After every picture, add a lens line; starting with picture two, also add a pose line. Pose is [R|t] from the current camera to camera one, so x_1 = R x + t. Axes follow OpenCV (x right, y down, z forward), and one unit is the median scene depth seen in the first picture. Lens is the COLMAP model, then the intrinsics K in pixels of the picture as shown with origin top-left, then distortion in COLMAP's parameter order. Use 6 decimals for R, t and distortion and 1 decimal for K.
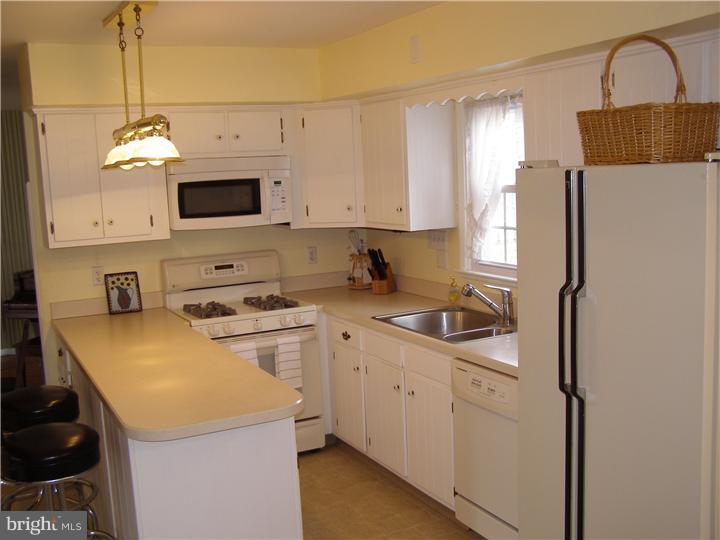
lens RADIAL K [[796.7, 0, 360.0], [0, 796.7, 270.0], [0, 0, 1]] dist [-0.200548, 0.339556]
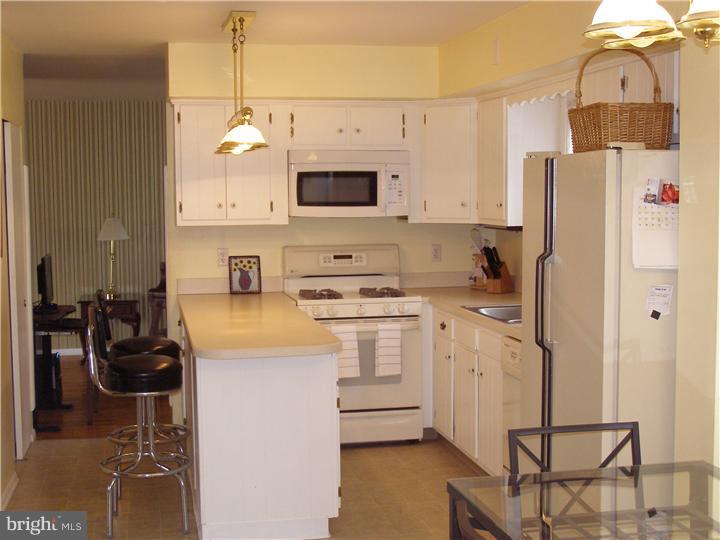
lens RADIAL K [[1054.2, 0, 360.0], [0, 1054.2, 270.0], [0, 0, 1]] dist [-0.143845, 0.017446]
pose [[0.961836, 0.055710, -0.267895, 0.233105], [-0.067813, 0.997044, -0.036131, 0.065557], [0.265091, 0.052919, 0.962770, -0.331138]]
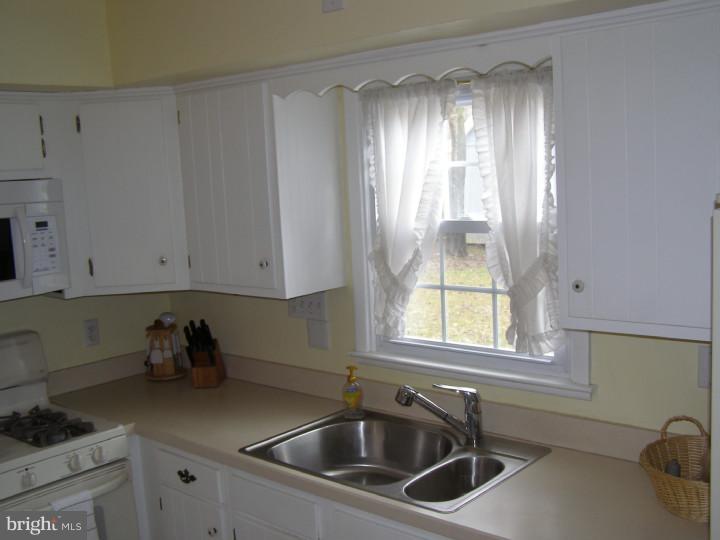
lens RADIAL K [[796.7, 0, 360.0], [0, 796.7, 270.0], [0, 0, 1]] dist [-0.200548, 0.339556]
pose [[0.928740, -0.052410, 0.367010, -0.101694], [0.058647, 0.998262, -0.005855, -0.060816], [-0.366065, 0.026961, 0.930199, 0.386246]]
